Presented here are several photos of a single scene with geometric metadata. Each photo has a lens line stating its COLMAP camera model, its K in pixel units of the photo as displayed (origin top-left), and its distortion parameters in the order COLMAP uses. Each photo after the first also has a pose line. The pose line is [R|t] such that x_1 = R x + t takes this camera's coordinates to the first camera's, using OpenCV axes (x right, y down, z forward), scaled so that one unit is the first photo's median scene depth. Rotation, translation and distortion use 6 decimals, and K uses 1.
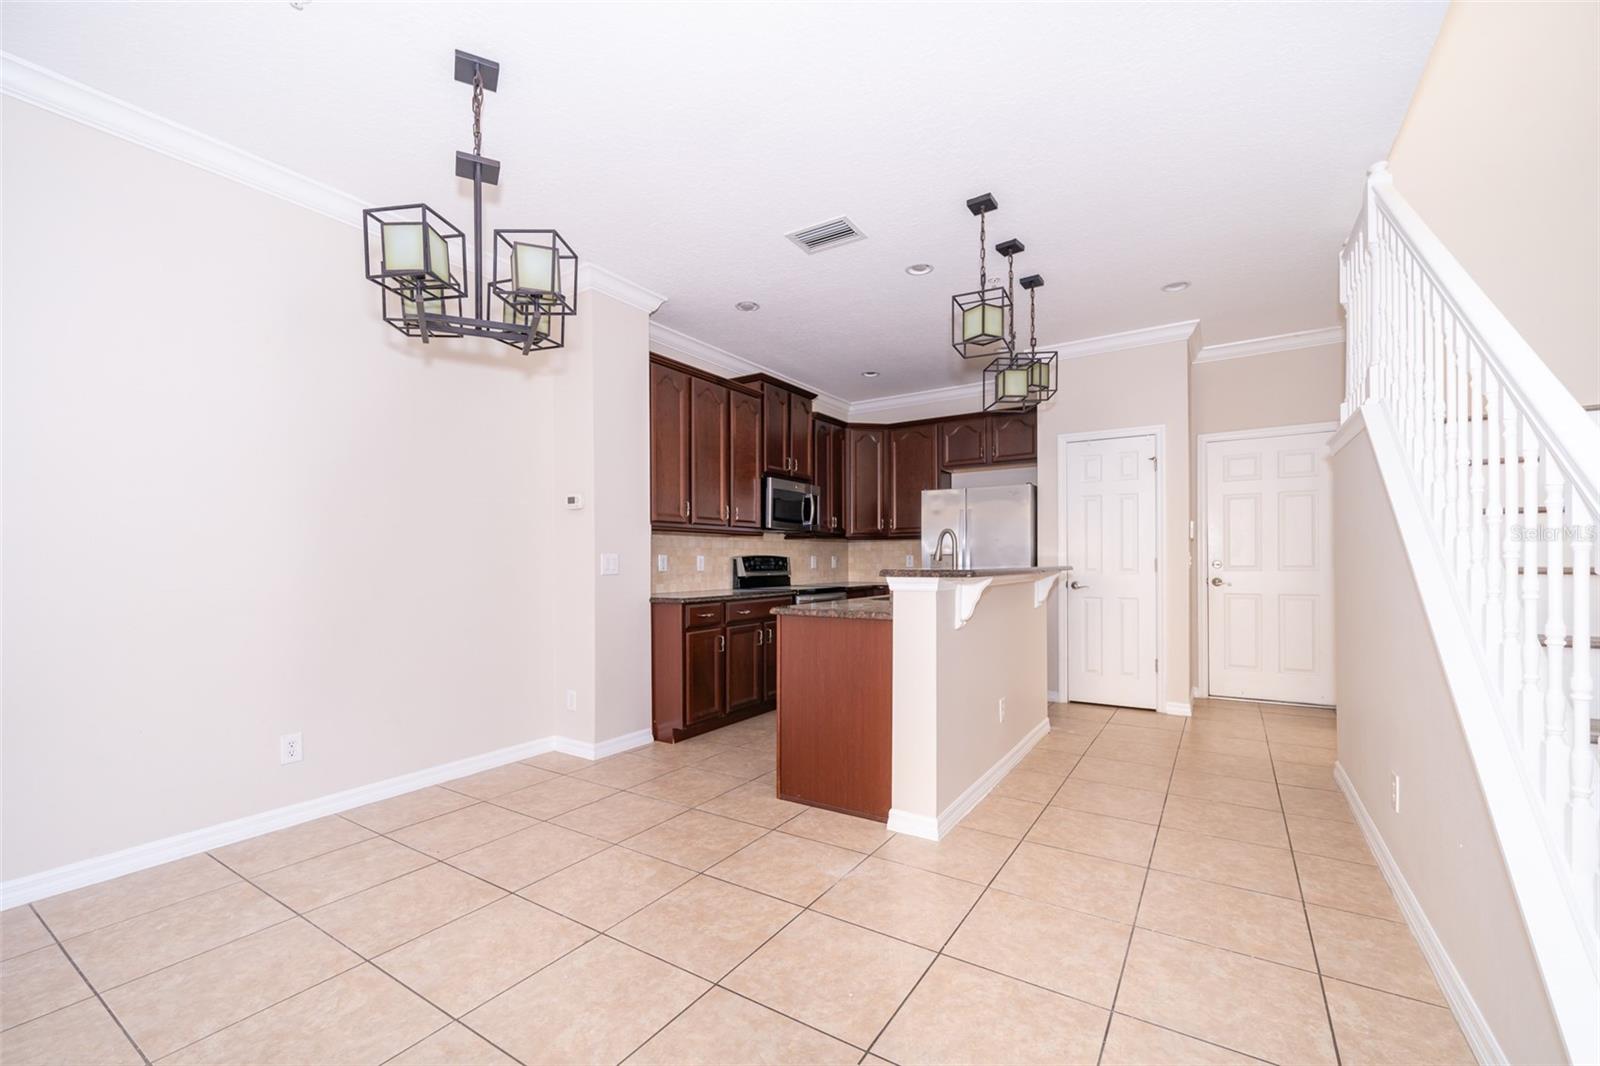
lens RADIAL K [[656.5, 0, 792.3], [0, 656.5, 559.8], [0, 0, 1]] dist [-0.001156, -0.000019]
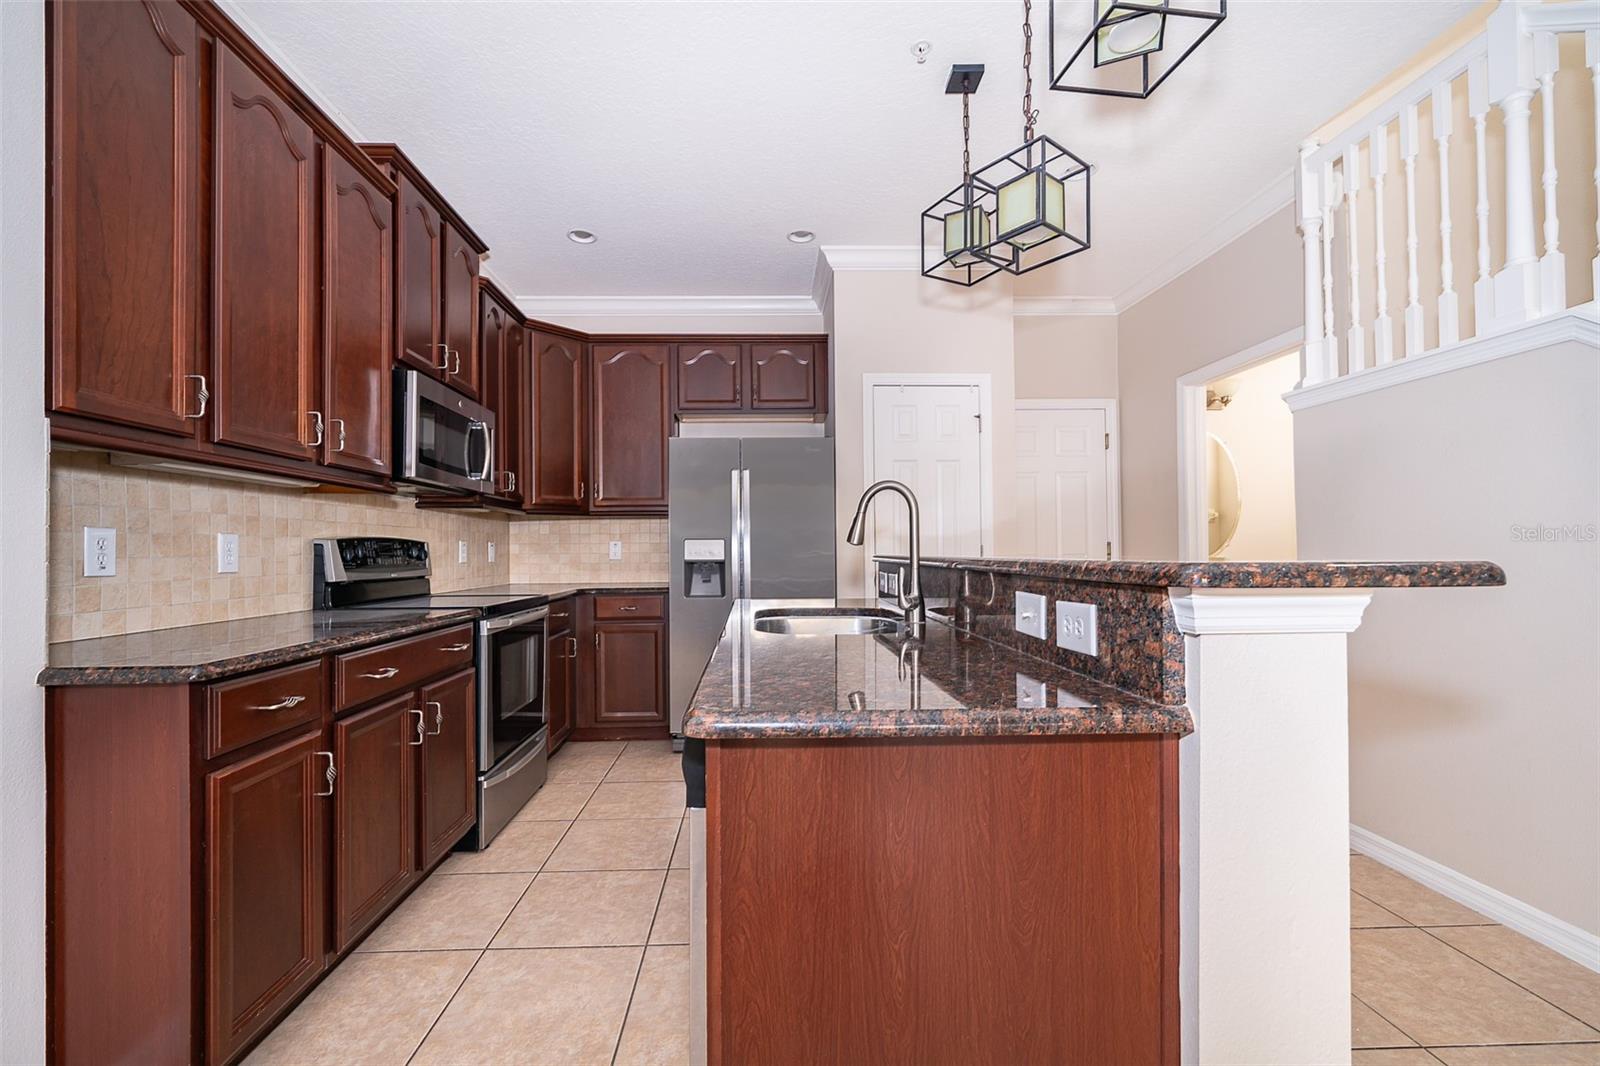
lens RADIAL K [[666.3, 0, 768.8], [0, 666.3, 544.2], [0, 0, 1]] dist [-0.002017, -0.000535]
pose [[0.823430, 0.004187, 0.567403, -0.098472], [0.002156, 0.999942, -0.010507, 0.004790], [-0.567414, 0.009875, 0.823373, 0.477756]]
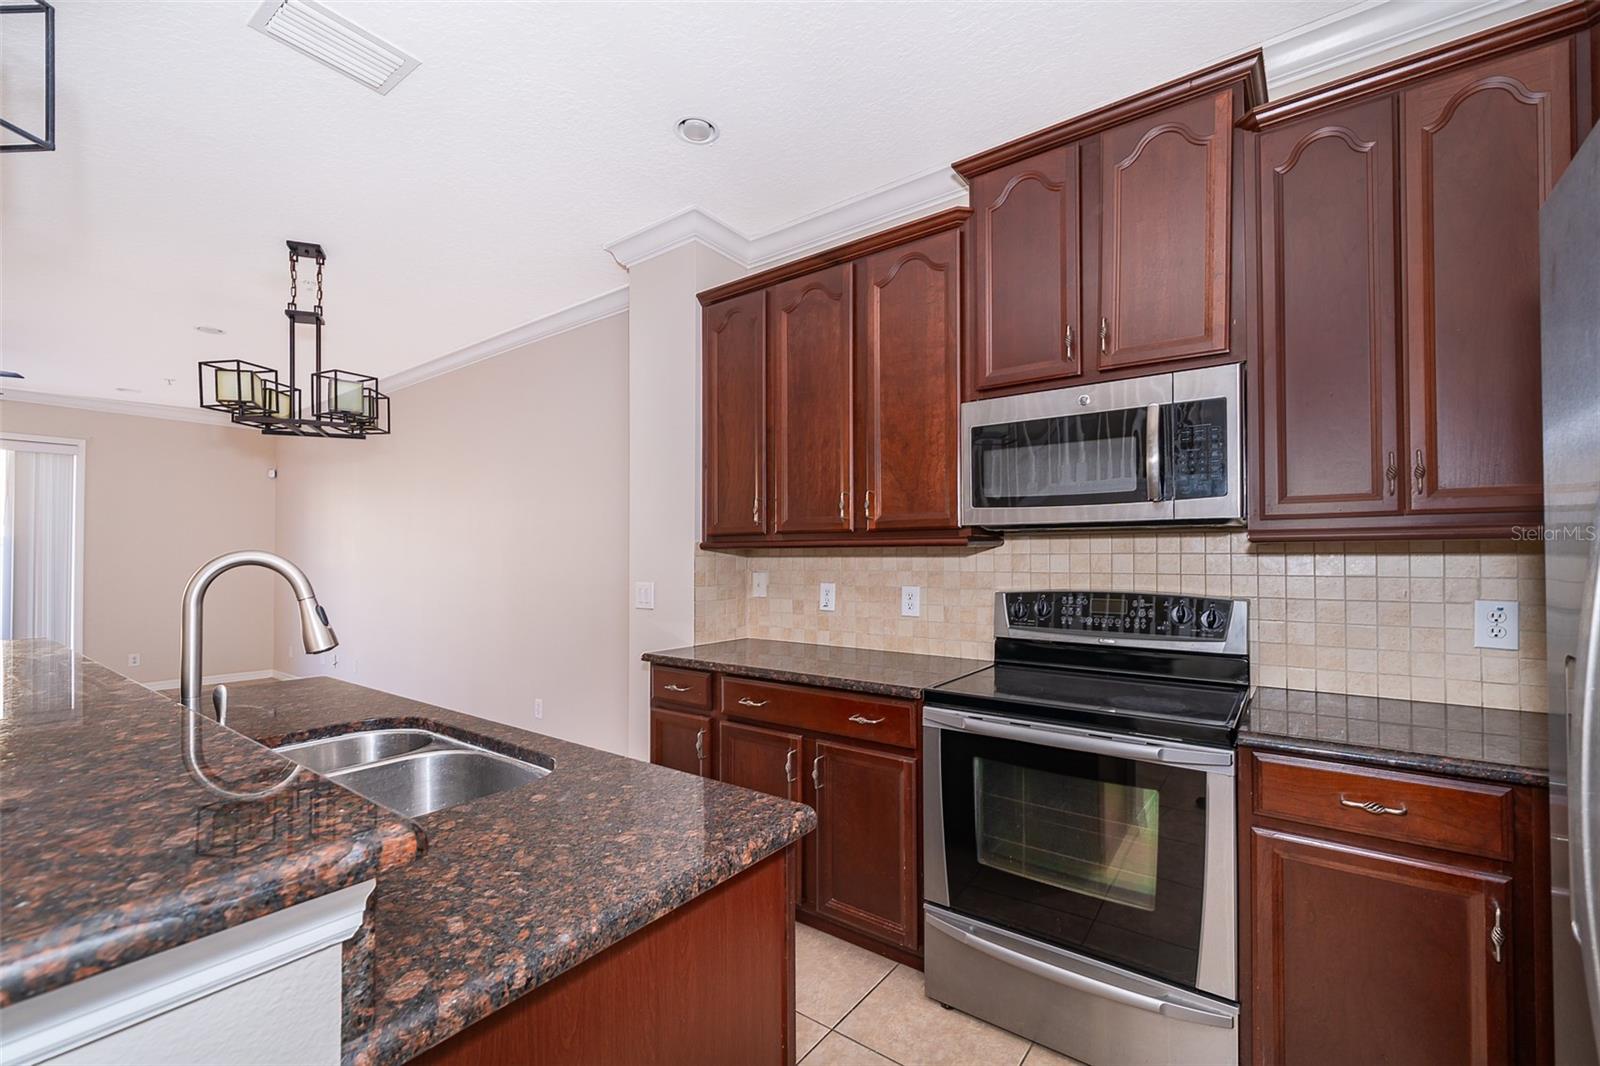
lens RADIAL K [[671.1, 0, 791.5], [0, 671.1, 551.2], [0, 0, 1]] dist [-0.001101, 0.000149]
pose [[-0.091067, -0.004813, -0.995833, 0.403166], [0.008897, 0.999944, -0.005647, -0.032436], [0.995805, -0.009374, -0.091019, 0.965291]]
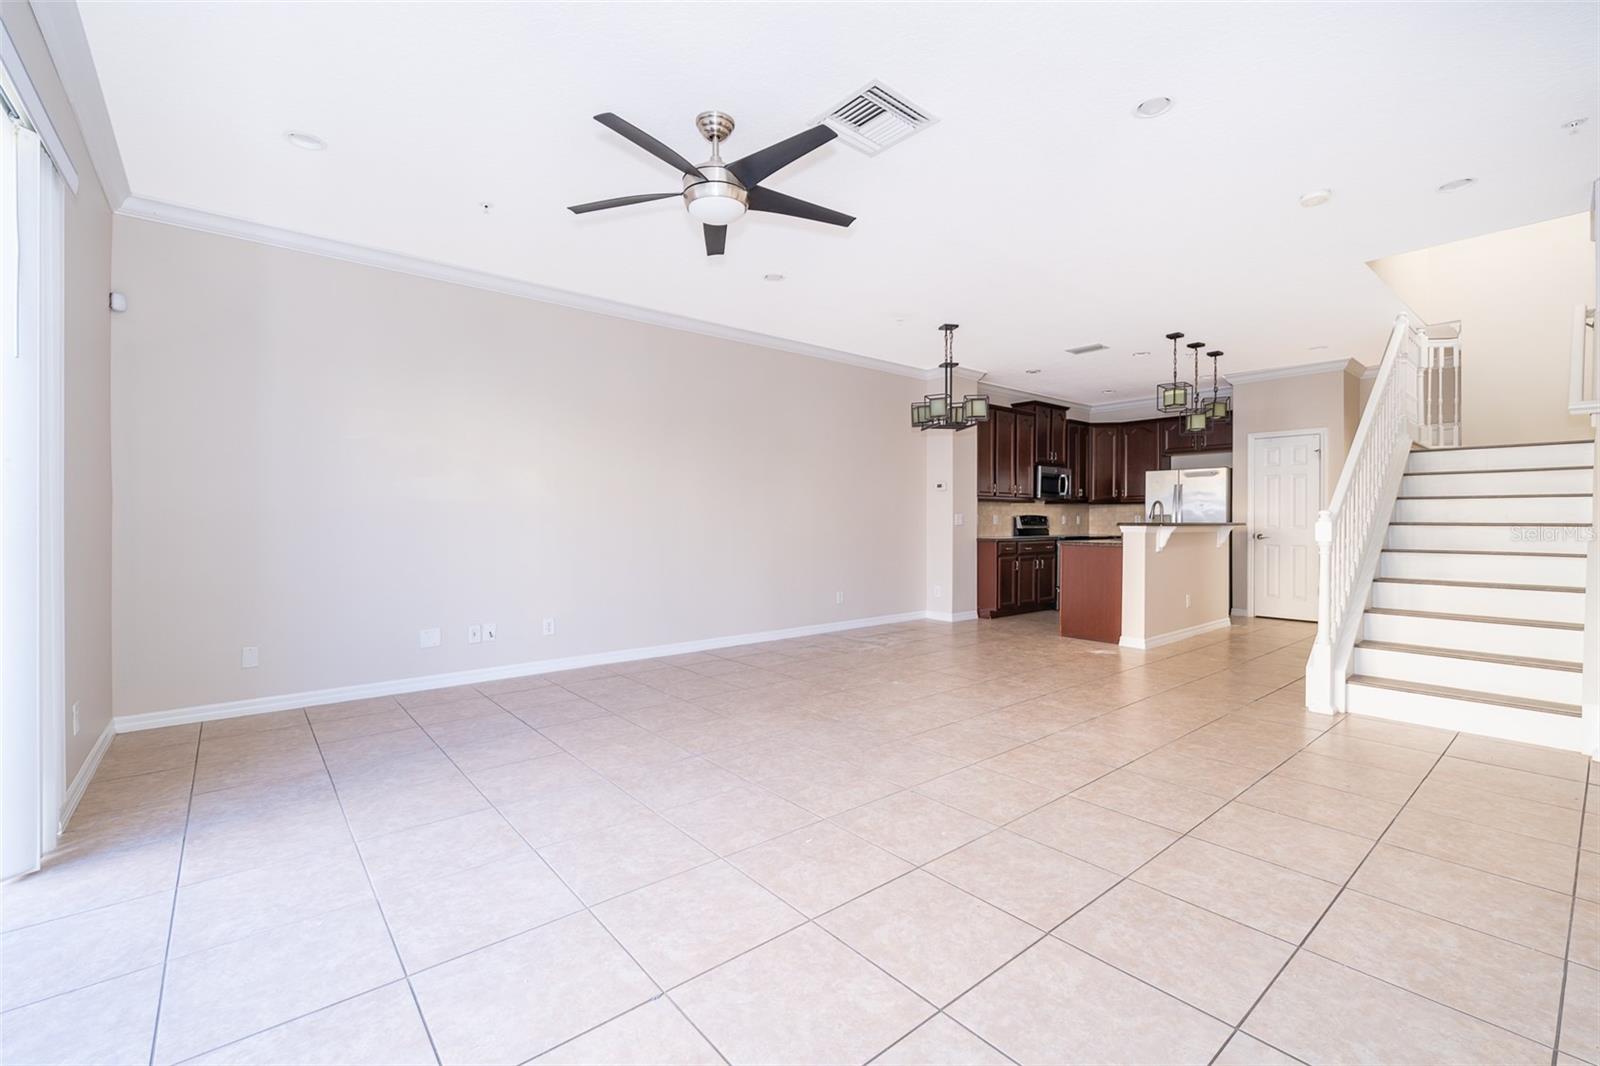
lens RADIAL K [[676.5, 0, 806.1], [0, 676.5, 524.2], [0, 0, 1]] dist [-0.001082, -0.000222]
pose [[0.958463, 0.008346, -0.285094, -0.112601], [-0.005709, 0.999933, 0.010079, 0.001903], [0.285159, -0.008033, 0.958446, -0.756831]]
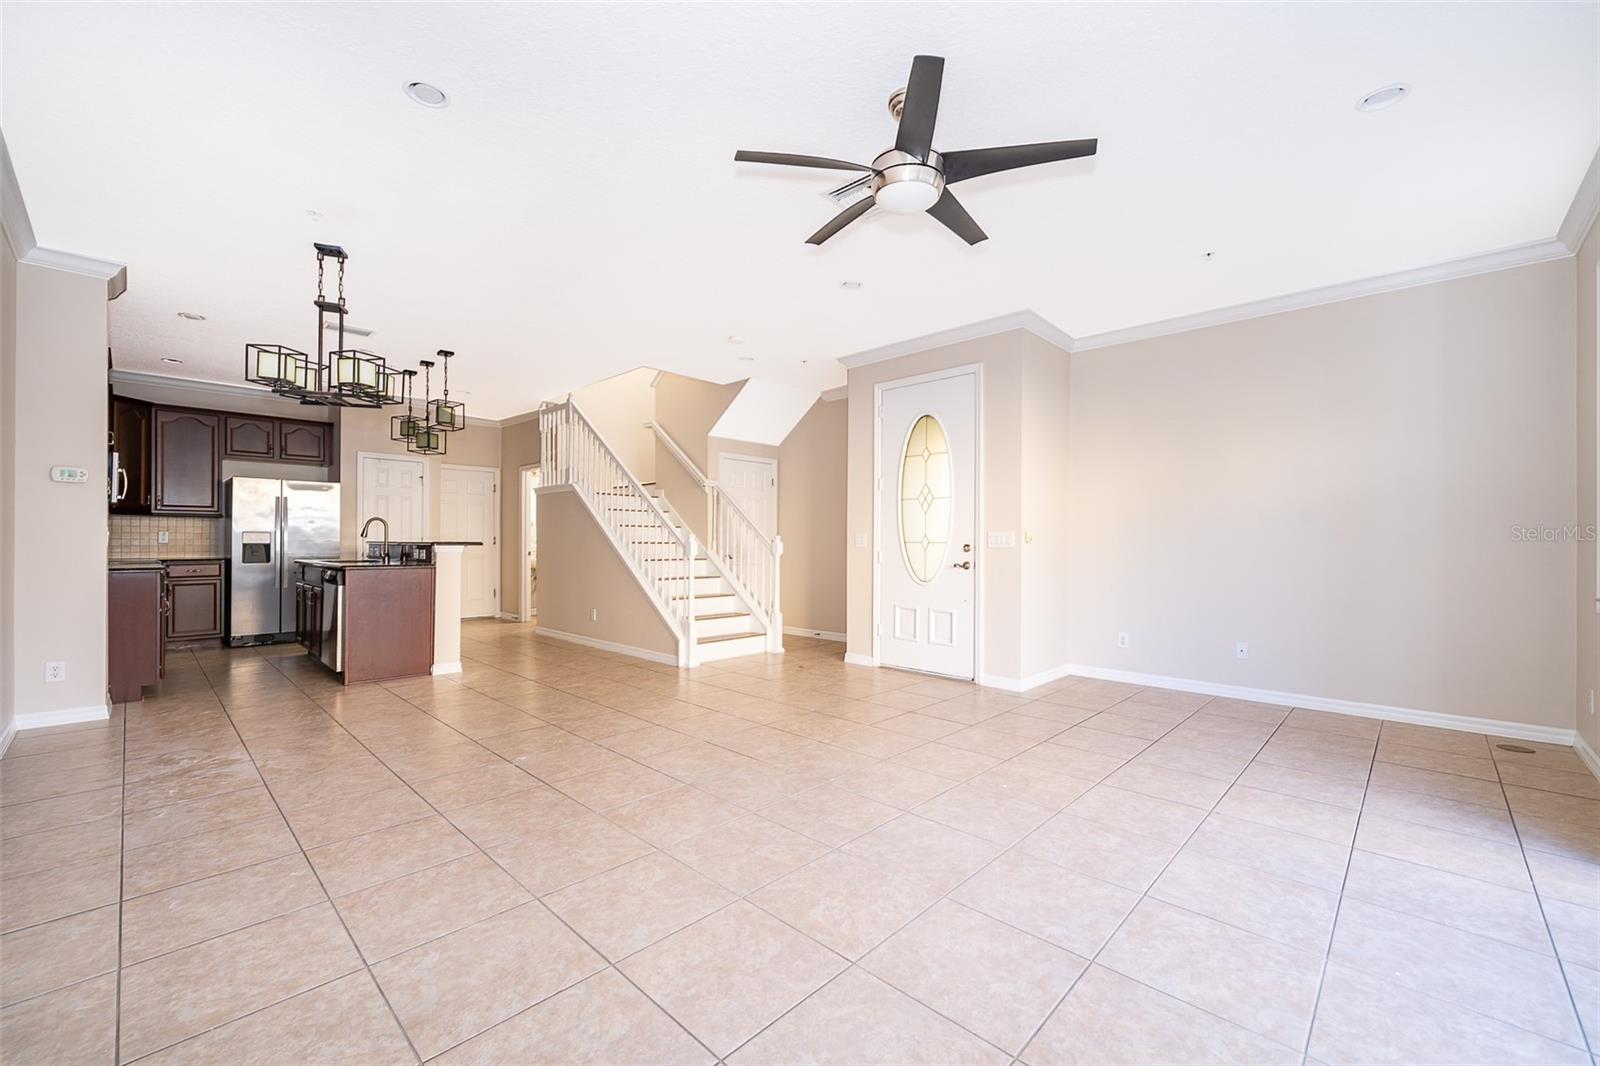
lens RADIAL K [[656.2, 0, 801.7], [0, 656.2, 539.4], [0, 0, 1]] dist [-0.002769, -0.000202]
pose [[0.184211, 0.008600, 0.982849, -0.865256], [-0.007390, 0.999946, -0.007364, 0.007668], [-0.982859, -0.005907, 0.184265, -0.235418]]
